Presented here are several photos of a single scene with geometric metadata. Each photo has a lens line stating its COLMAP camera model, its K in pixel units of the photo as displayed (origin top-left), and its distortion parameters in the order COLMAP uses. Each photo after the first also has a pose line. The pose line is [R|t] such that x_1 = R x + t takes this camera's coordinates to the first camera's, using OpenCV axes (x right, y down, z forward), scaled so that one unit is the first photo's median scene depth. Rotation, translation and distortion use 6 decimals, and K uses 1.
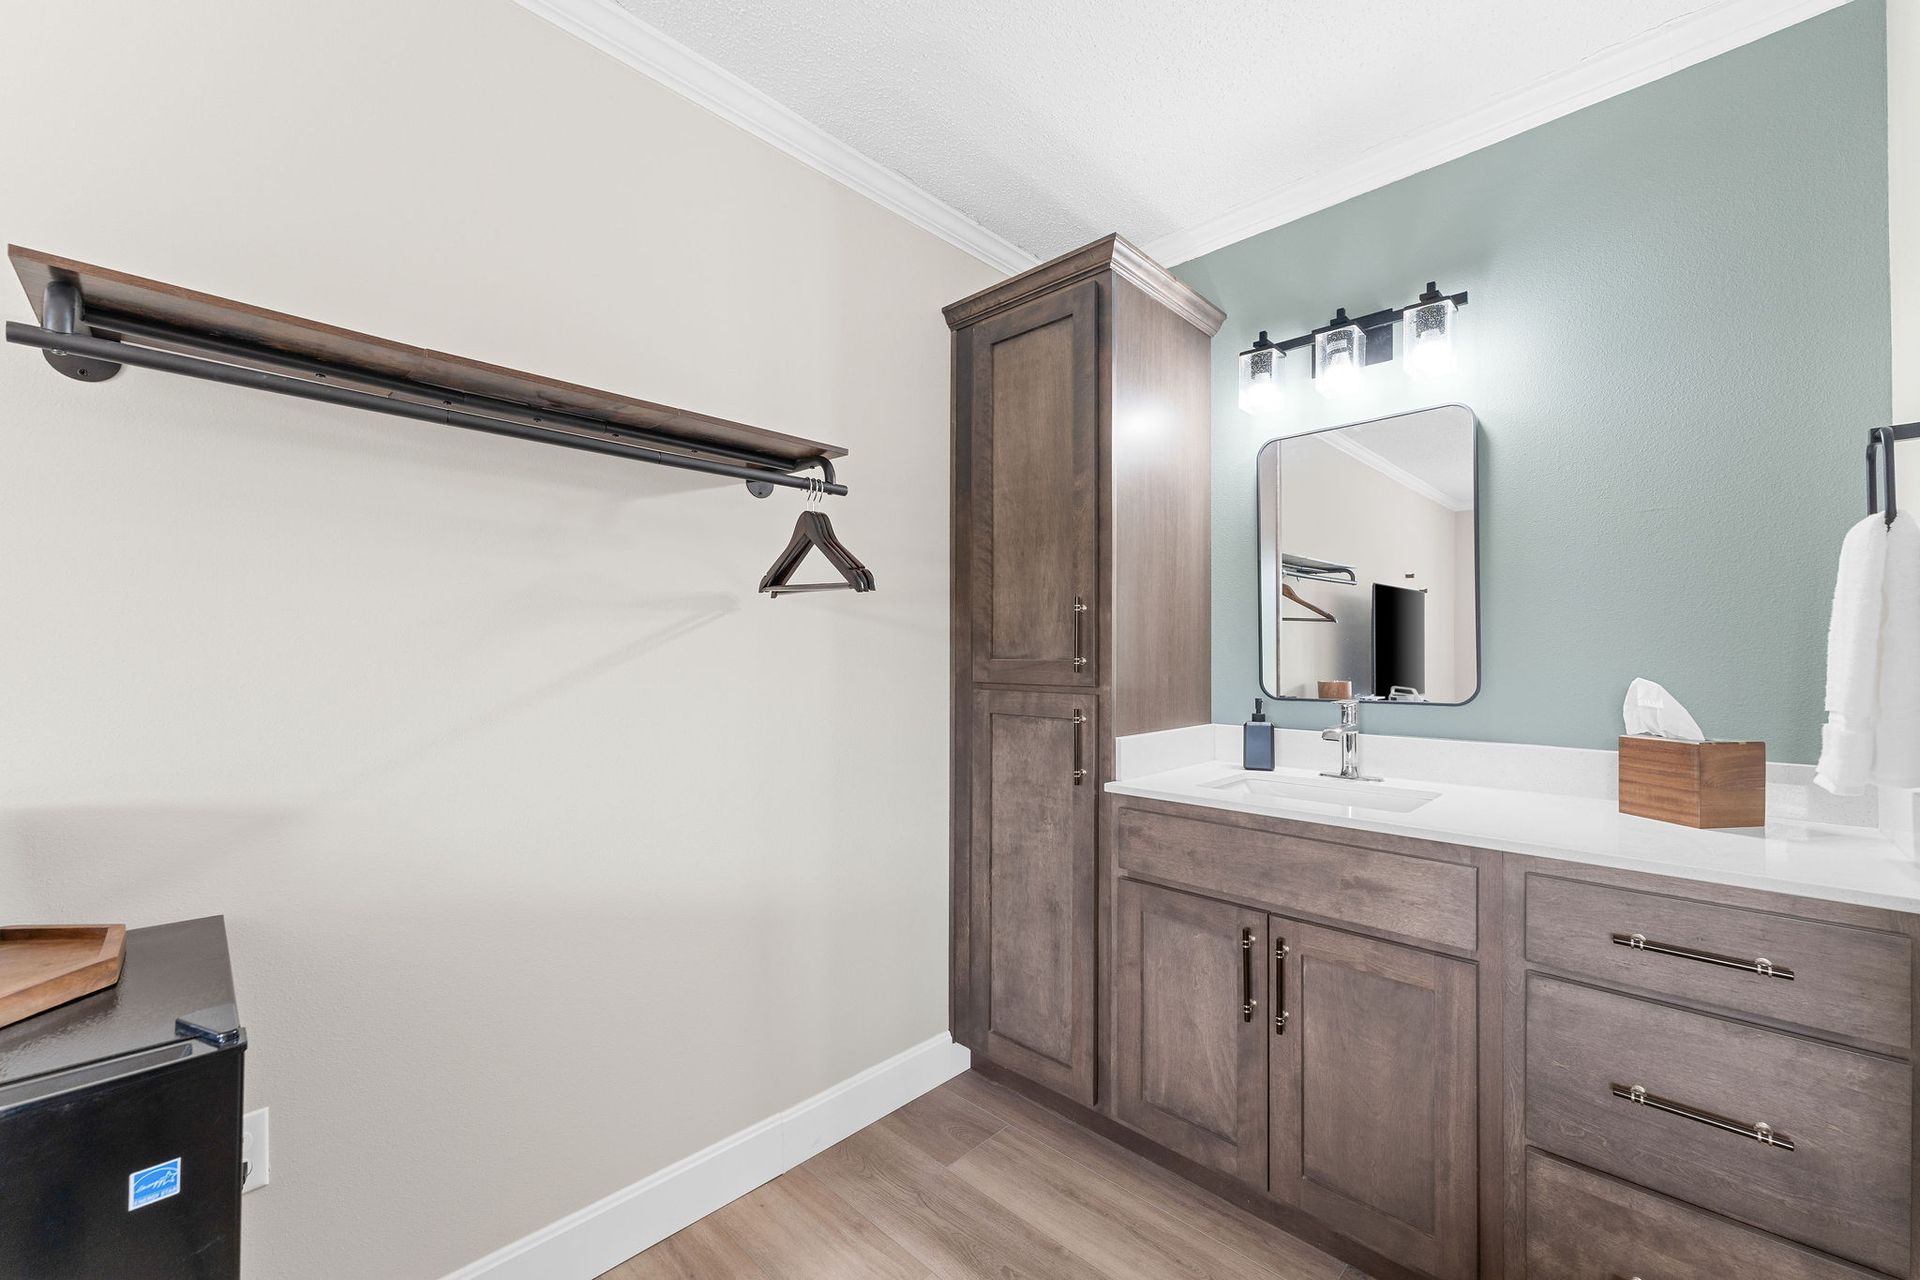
lens RADIAL K [[751.5, 0, 961.5], [0, 751.5, 647.2], [0, 0, 1]] dist [-0.001902, 0.000006]
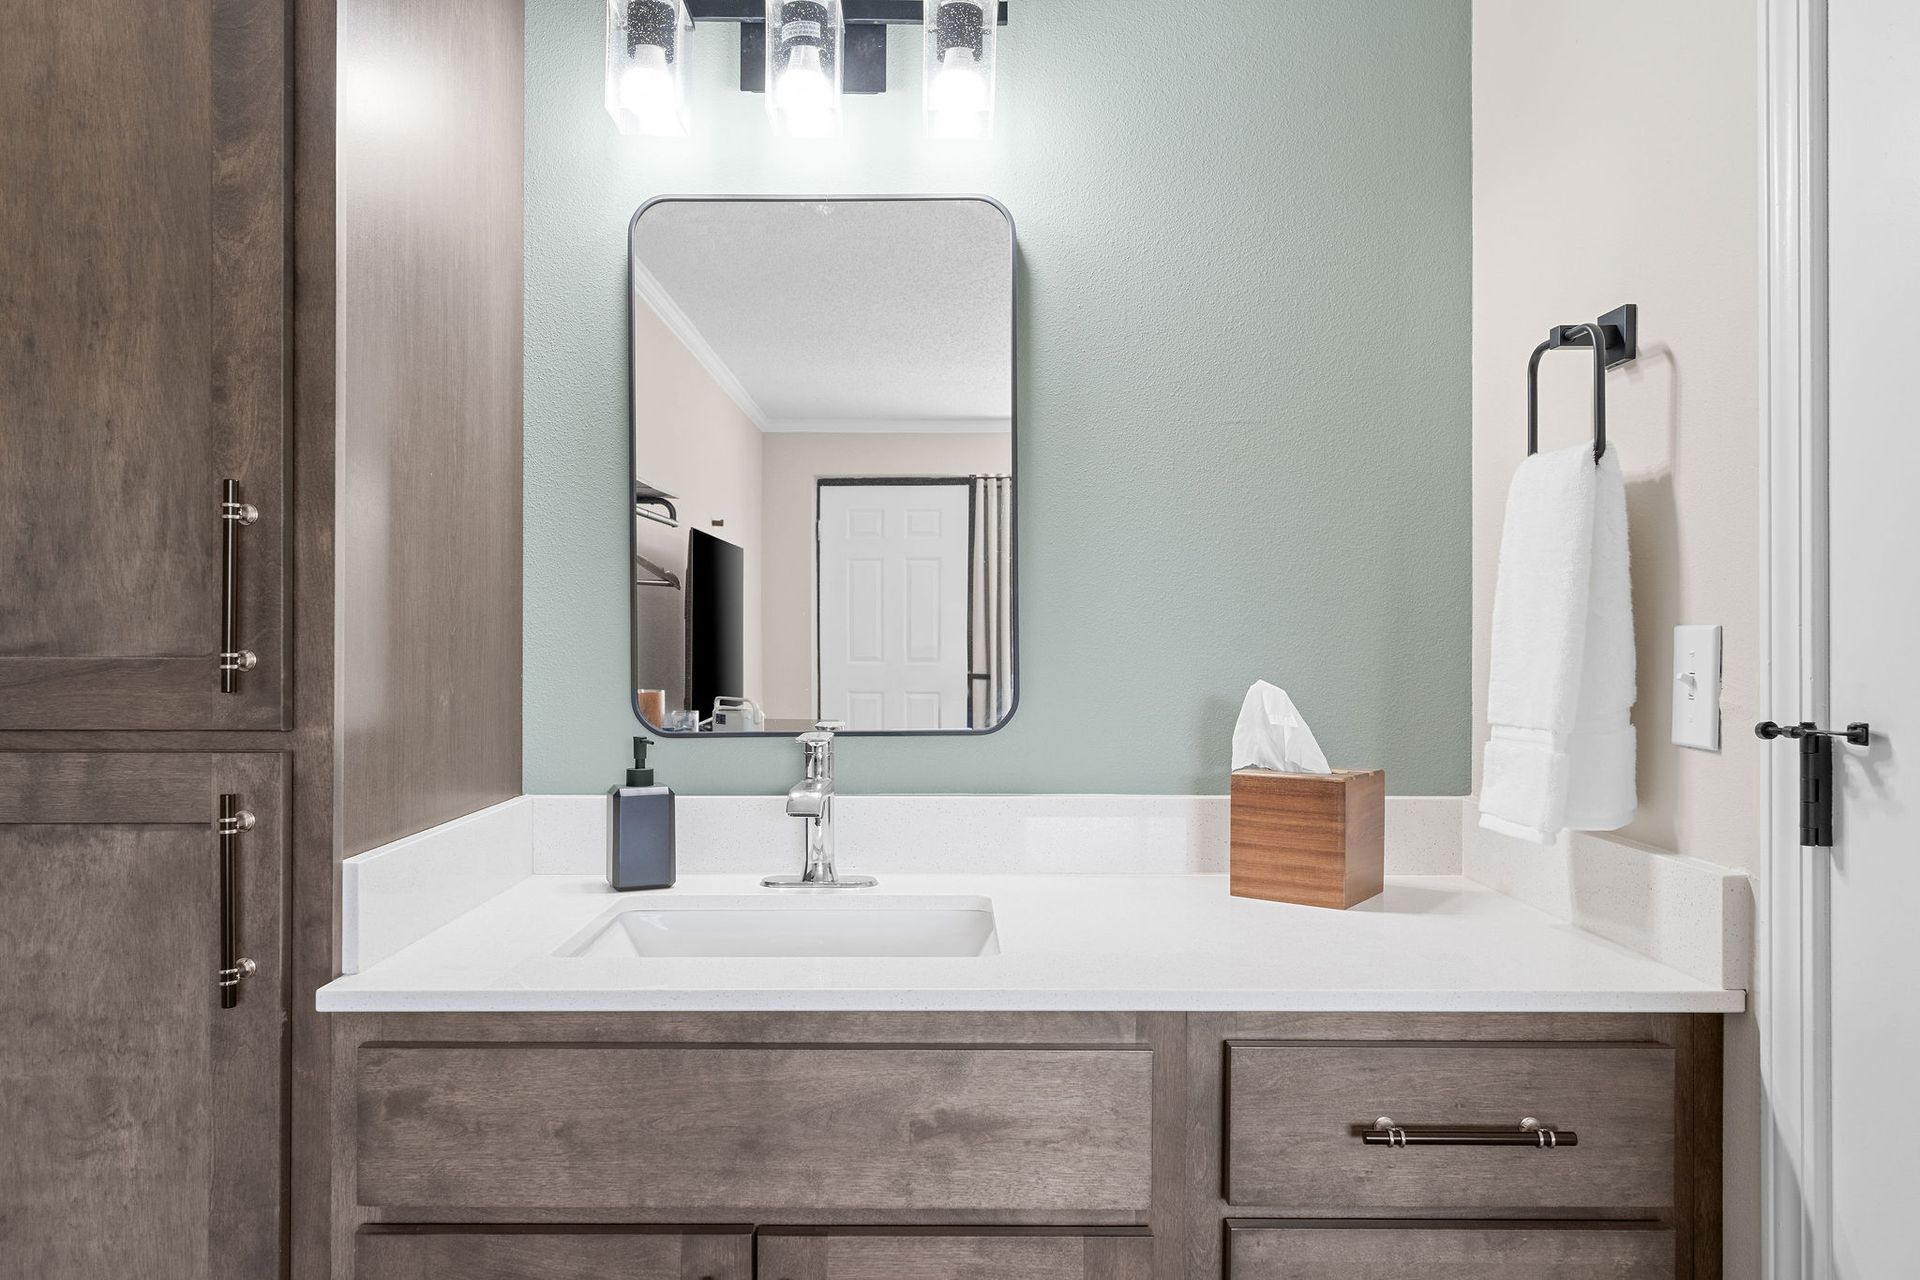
lens RADIAL K [[1263.0, 0, 960.8], [0, 1263.0, 646.8], [0, 0, 1]] dist [0.003664, -0.003516]
pose [[0.714194, 0.000018, 0.699948, -0.018819], [-0.006936, 0.999951, 0.007052, 0.005339], [-0.699914, -0.009891, 0.714159, 0.331054]]
